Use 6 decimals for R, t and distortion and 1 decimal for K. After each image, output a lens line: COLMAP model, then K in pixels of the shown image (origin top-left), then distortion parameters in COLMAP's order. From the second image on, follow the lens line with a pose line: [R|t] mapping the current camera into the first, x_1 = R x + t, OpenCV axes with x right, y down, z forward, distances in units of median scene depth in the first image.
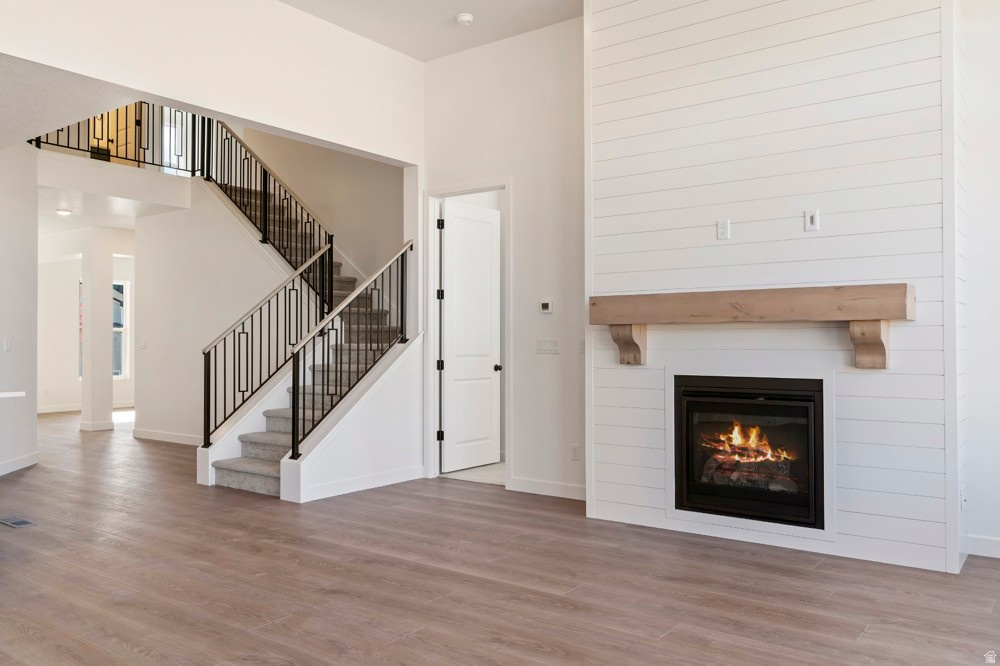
lens RADIAL K [[770.8, 0, 500.0], [0, 770.8, 333.0], [0, 0, 1]] dist [-0.004419, 0.001234]
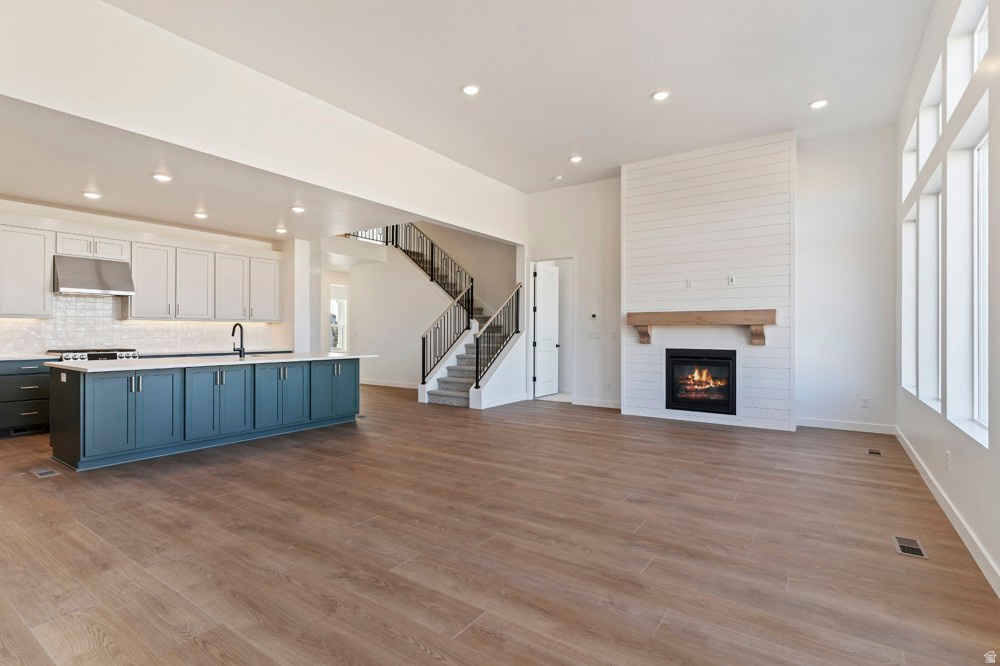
lens RADIAL K [[478.6, 0, 500.0], [0, 478.6, 333.0], [0, 0, 1]] dist [-0.001899, -0.000050]
pose [[0.999288, 0.004364, 0.037471, -0.216614], [-0.004835, 0.999910, 0.012507, -0.003224], [-0.037413, -0.012680, 0.999219, -0.254611]]
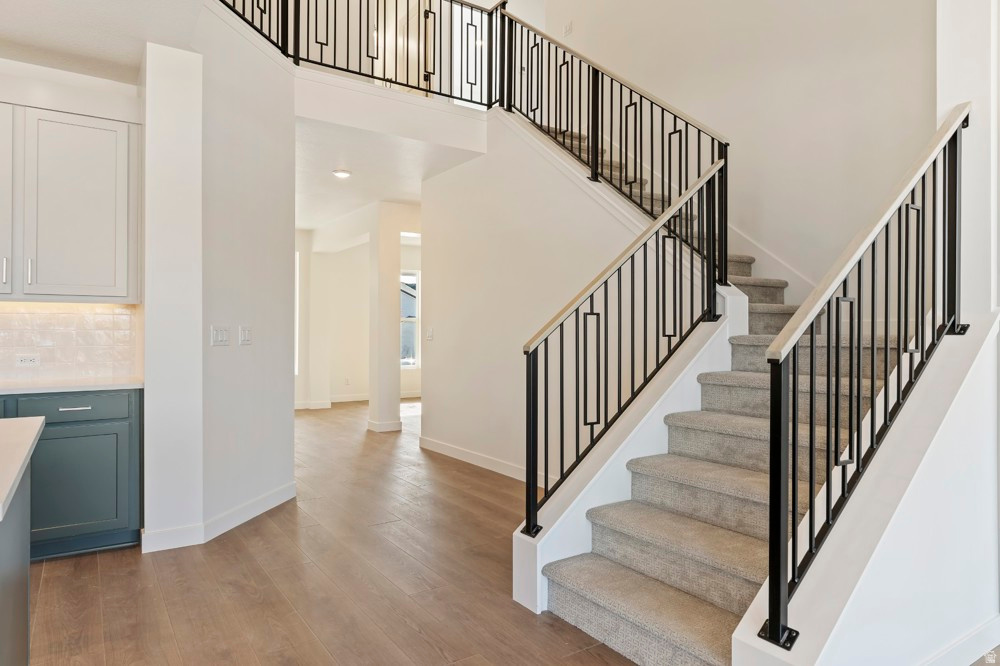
lens RADIAL K [[618.3, 0, 499.4], [0, 618.3, 328.1], [0, 0, 1]] dist [0.001478, 0.000260]
pose [[0.944114, 0.001185, -0.329616, -0.251883], [0.000360, 0.999989, 0.004626, 0.007502], [0.329618, -0.004486, 0.944104, 0.572617]]
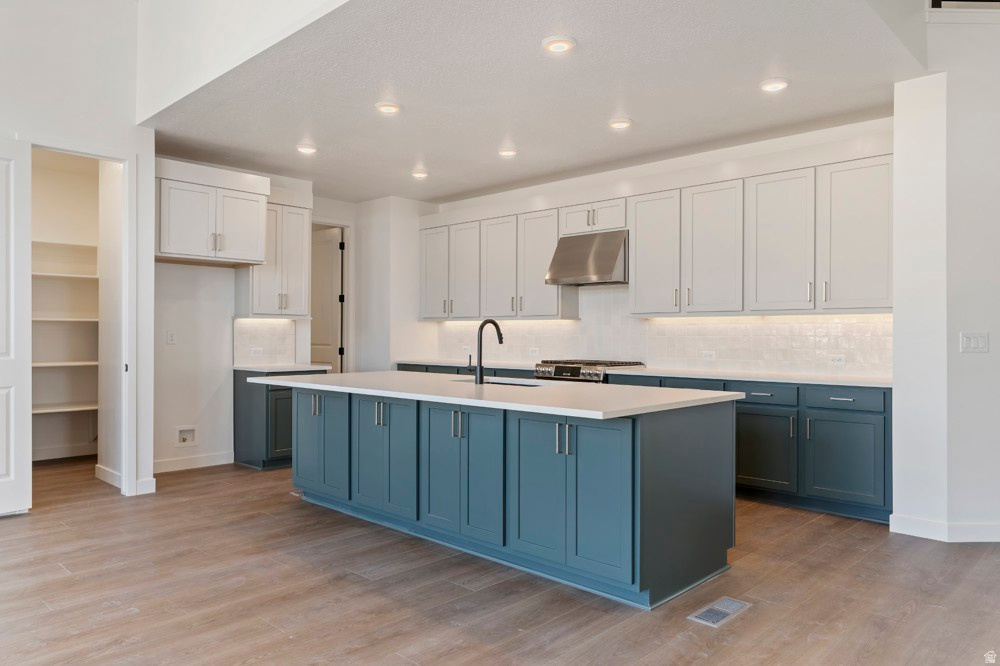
lens RADIAL K [[687.7, 0, 500.0], [0, 687.7, 333.0], [0, 0, 1]] dist [-0.001837, 0.000200]
pose [[-0.117212, -0.001092, -0.993106, -0.016922], [0.007762, 0.999968, -0.002015, 0.006300], [0.993077, -0.007944, -0.117200, 0.664105]]
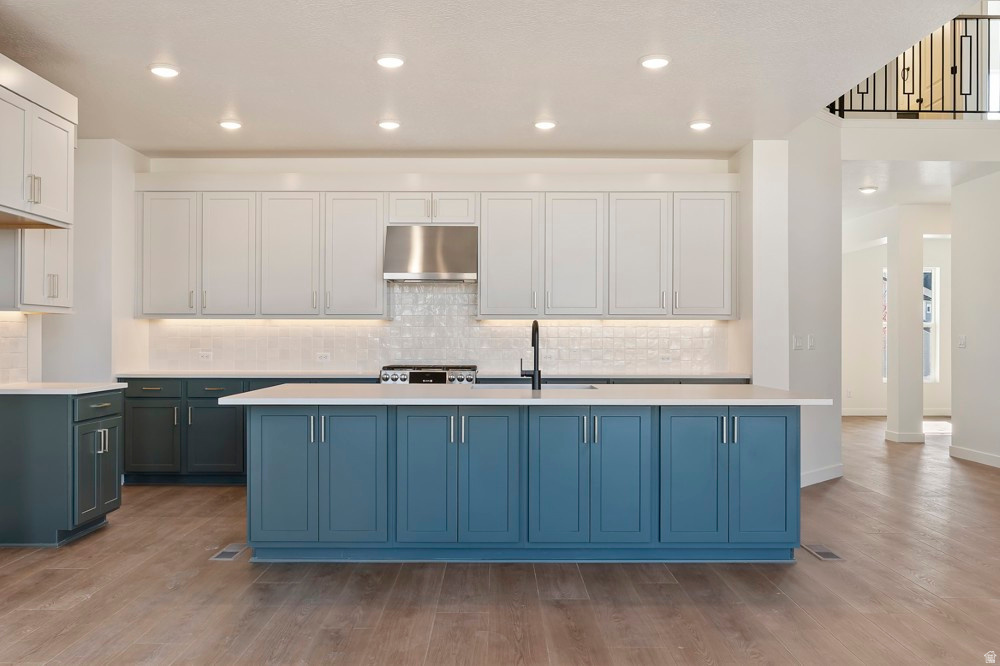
lens RADIAL K [[834.7, 0, 500.1], [0, 834.7, 337.7], [0, 0, 1]] dist [-0.003820, -0.001239]
pose [[0.602904, 0.001911, -0.797811, -0.085331], [0.005729, 0.999961, 0.006724, 0.002149], [0.797793, -0.008624, 0.602870, 0.128228]]
